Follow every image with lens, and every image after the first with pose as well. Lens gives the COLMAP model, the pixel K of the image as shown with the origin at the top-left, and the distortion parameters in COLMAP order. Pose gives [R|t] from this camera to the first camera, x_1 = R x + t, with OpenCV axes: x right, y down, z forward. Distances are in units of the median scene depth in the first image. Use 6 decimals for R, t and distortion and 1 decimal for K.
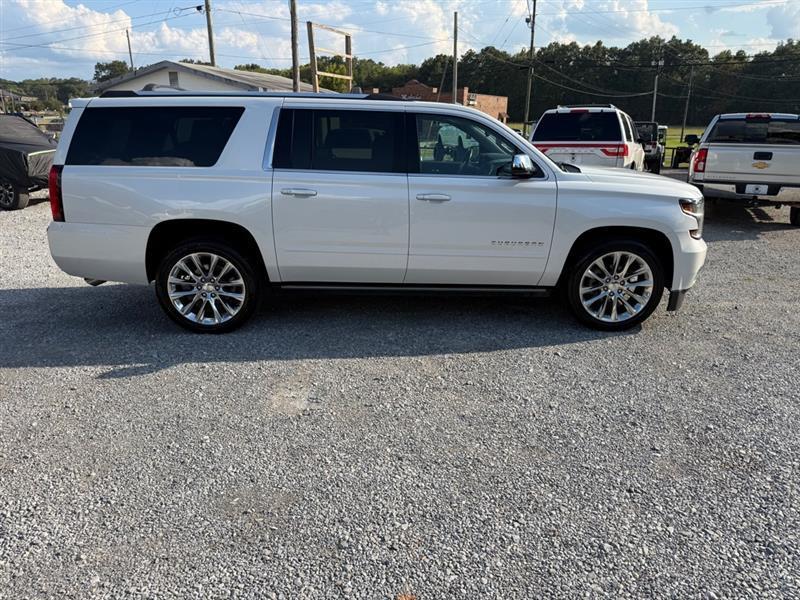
lens RADIAL K [[574.5, 0, 395.9], [0, 574.5, 299.2], [0, 0, 1]] dist [0.000882, -0.006342]
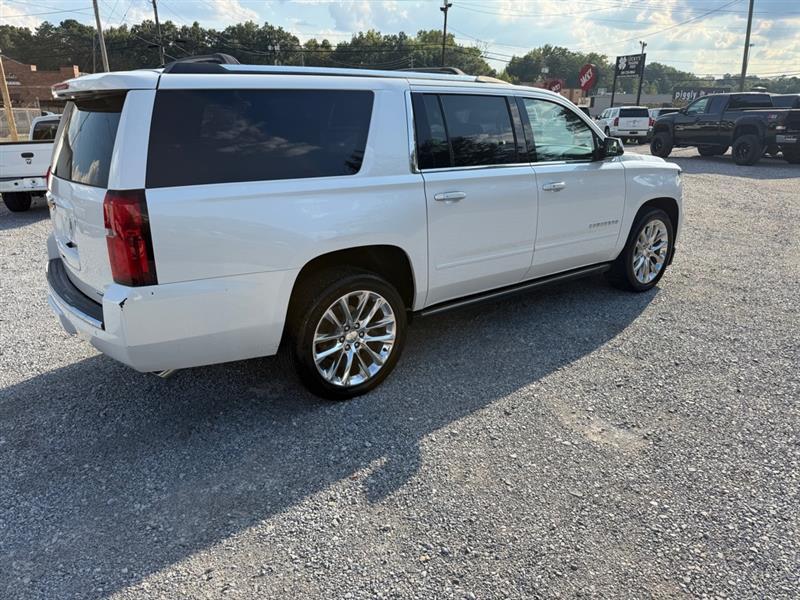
lens RADIAL K [[574.5, 0, 395.9], [0, 574.5, 299.2], [0, 0, 1]] dist [0.000882, -0.006342]
pose [[0.799798, -0.199646, 0.566096, -0.687635], [0.184287, 0.979193, 0.084967, -0.119333], [-0.571281, 0.036368, 0.819948, 0.356954]]
